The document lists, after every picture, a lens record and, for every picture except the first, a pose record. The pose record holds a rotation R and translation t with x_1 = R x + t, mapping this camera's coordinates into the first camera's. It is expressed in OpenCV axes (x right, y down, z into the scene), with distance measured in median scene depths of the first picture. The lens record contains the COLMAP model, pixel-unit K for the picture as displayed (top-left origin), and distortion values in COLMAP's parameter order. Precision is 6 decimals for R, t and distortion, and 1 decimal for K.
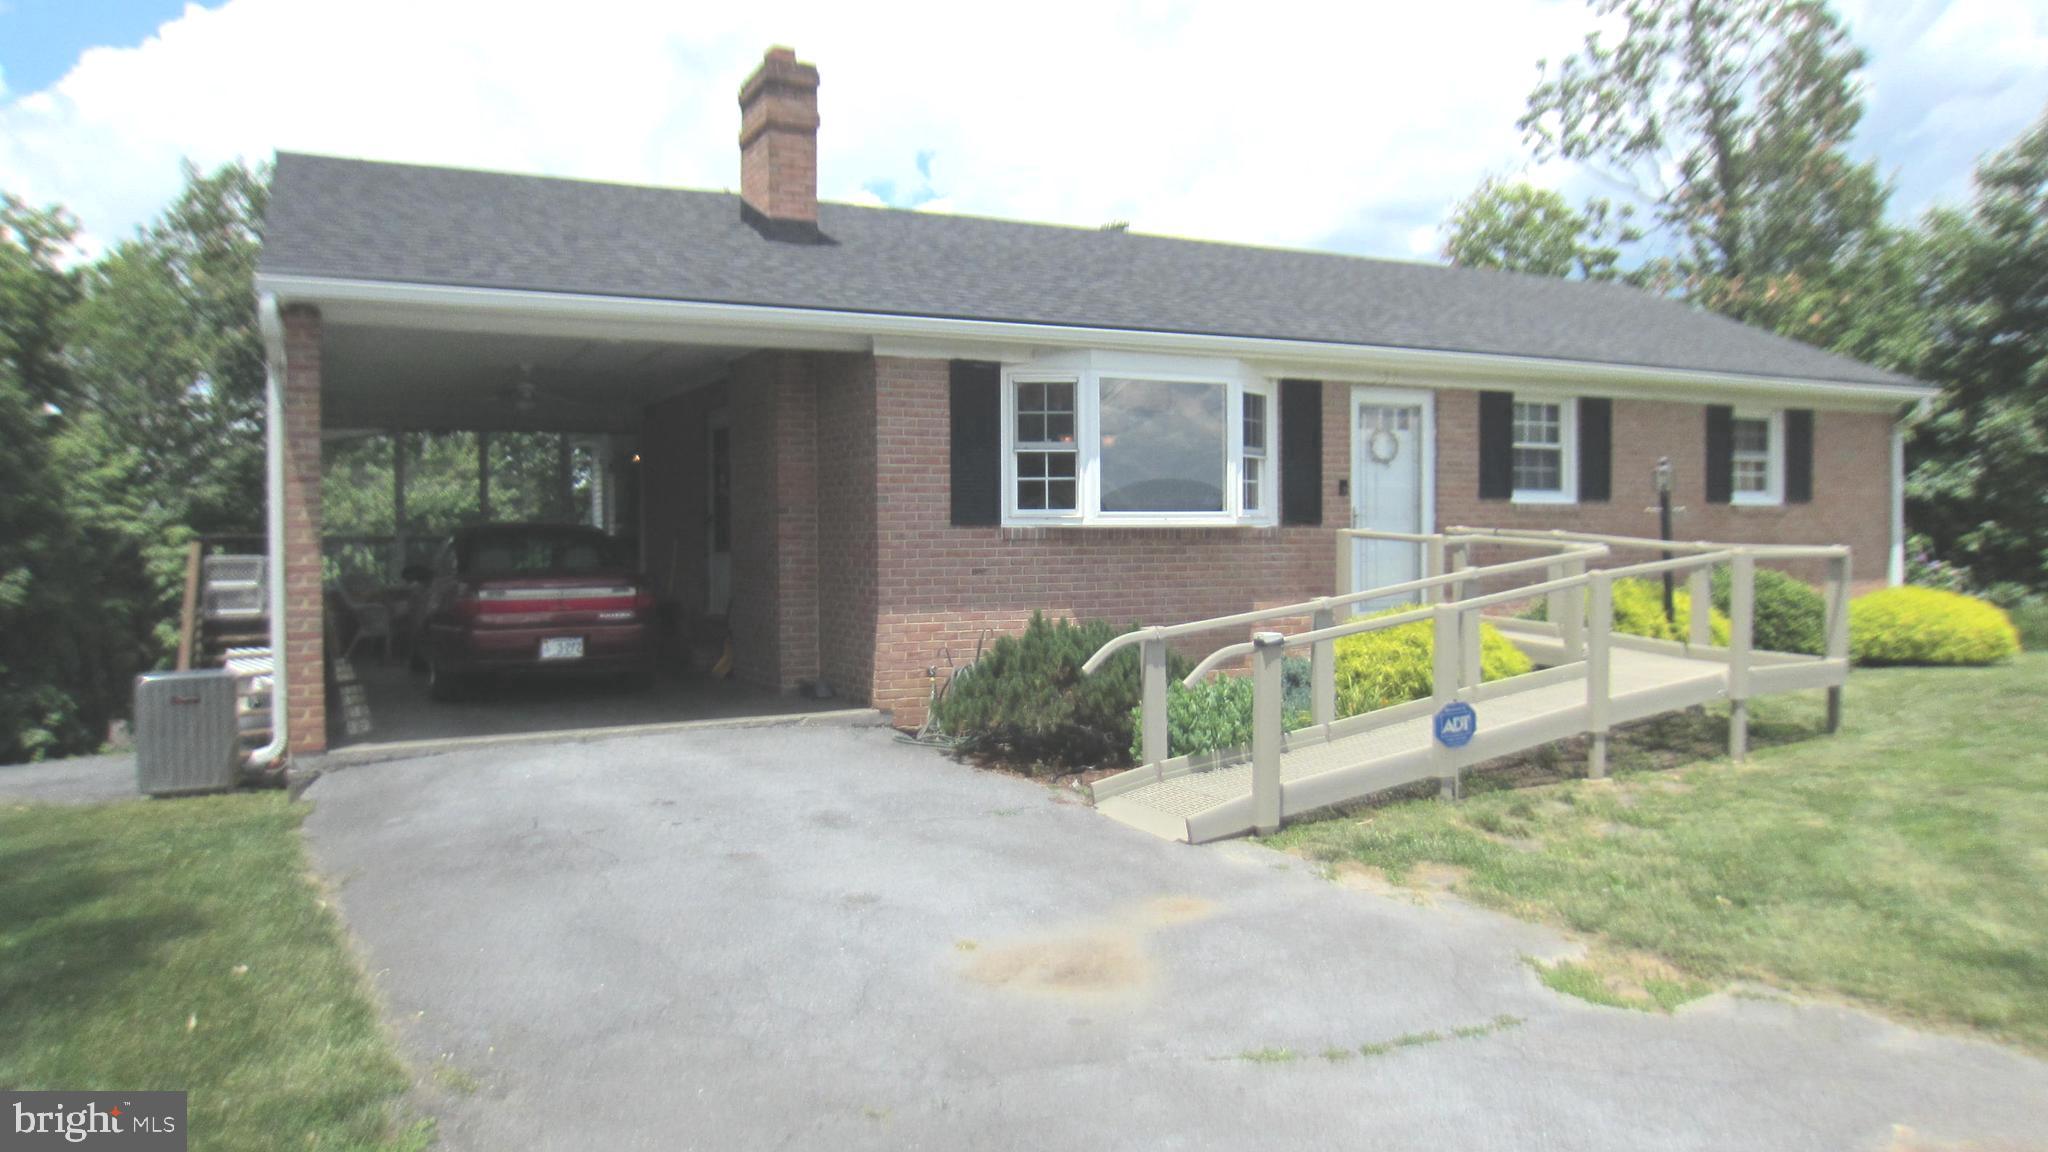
lens RADIAL K [[1423.1, 0, 1024.0], [0, 1423.1, 576.0], [0, 0, 1]] dist [-0.055243, 0.007867]
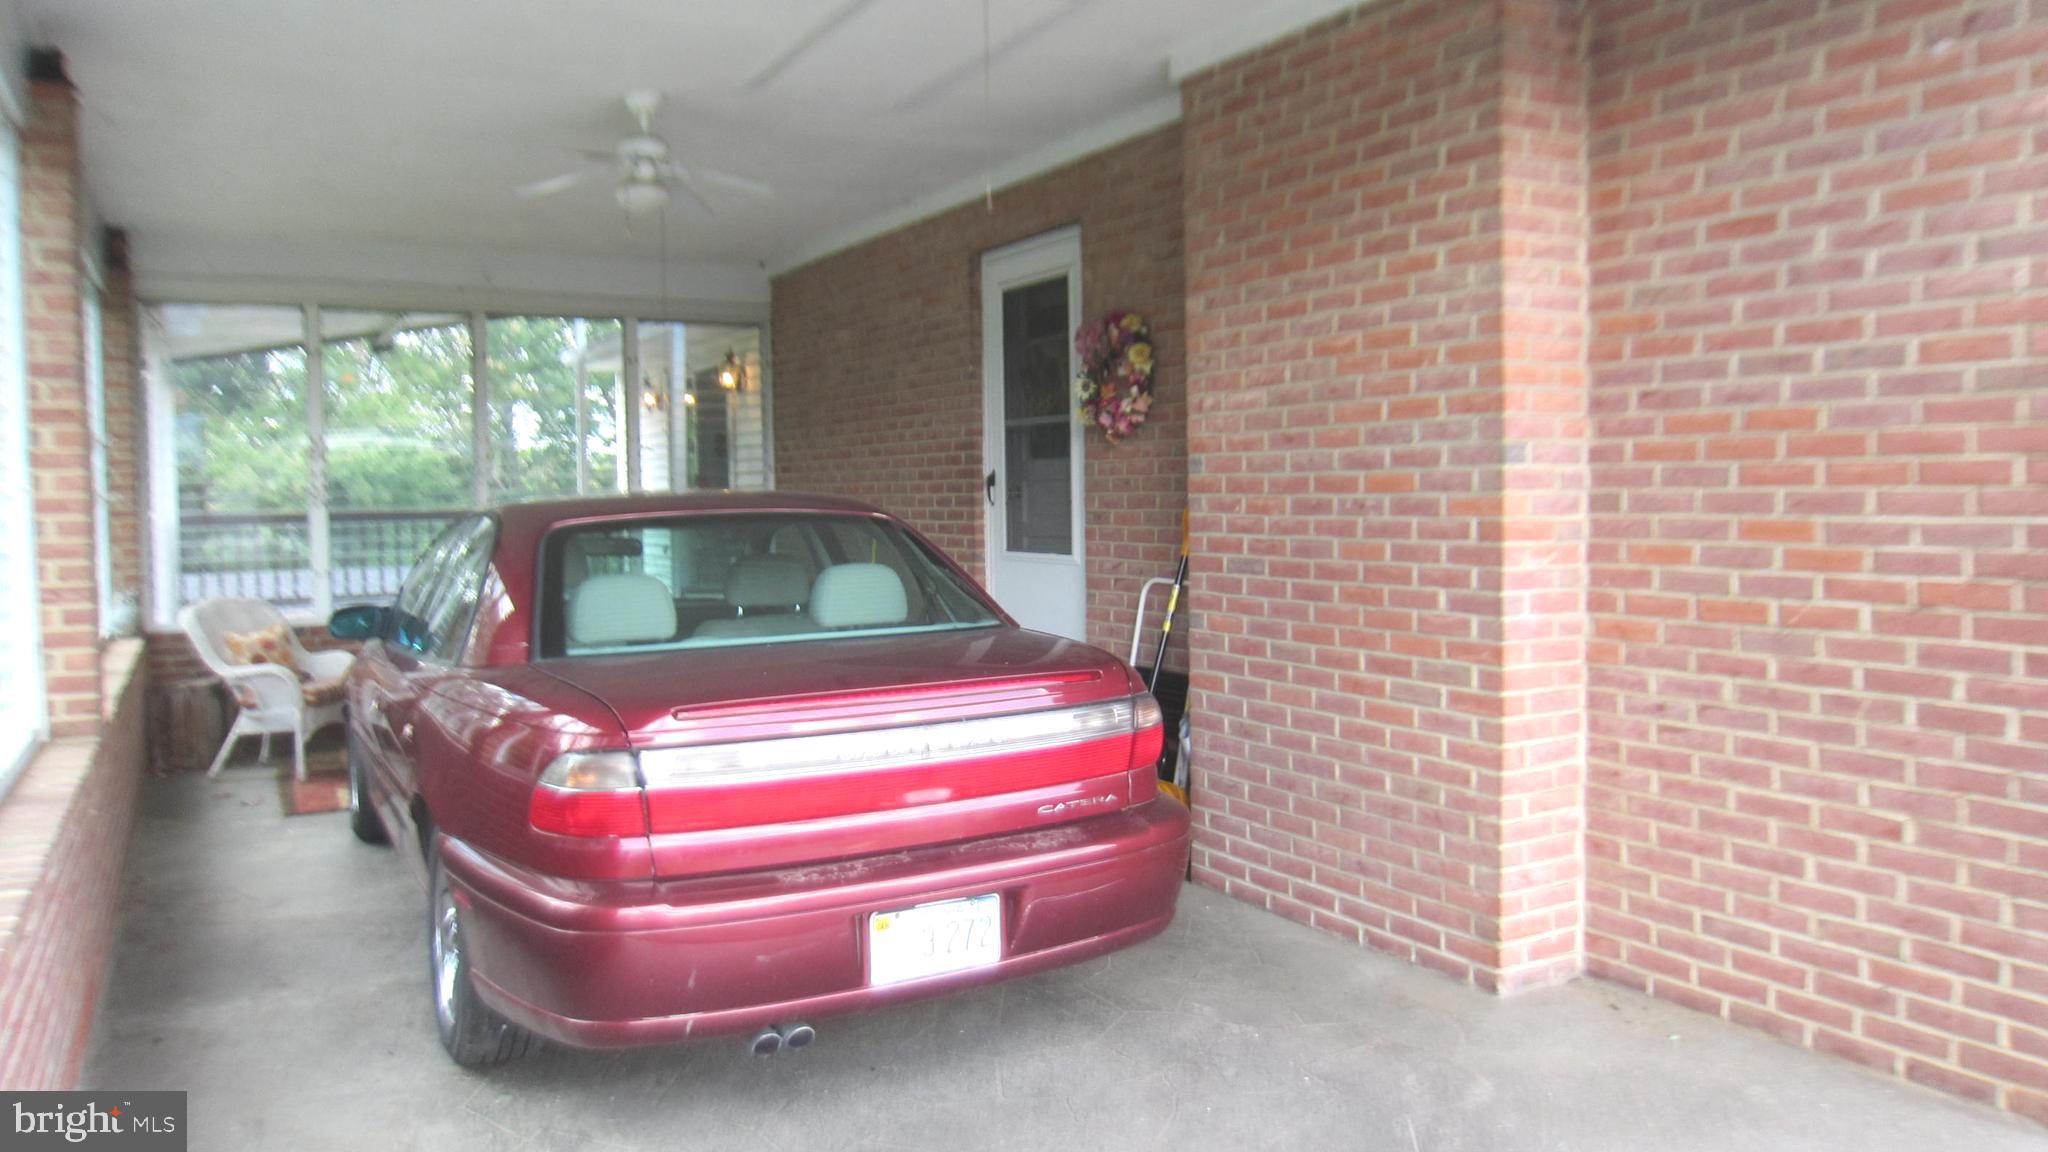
lens RADIAL K [[1423.1, 0, 1024.0], [0, 1423.1, 576.0], [0, 0, 1]] dist [-0.055243, 0.007867]
pose [[0.998710, -0.003108, 0.050685, -0.263075], [0.001880, 0.999704, 0.024260, -0.022114], [-0.050746, -0.024133, 0.998420, 0.586421]]
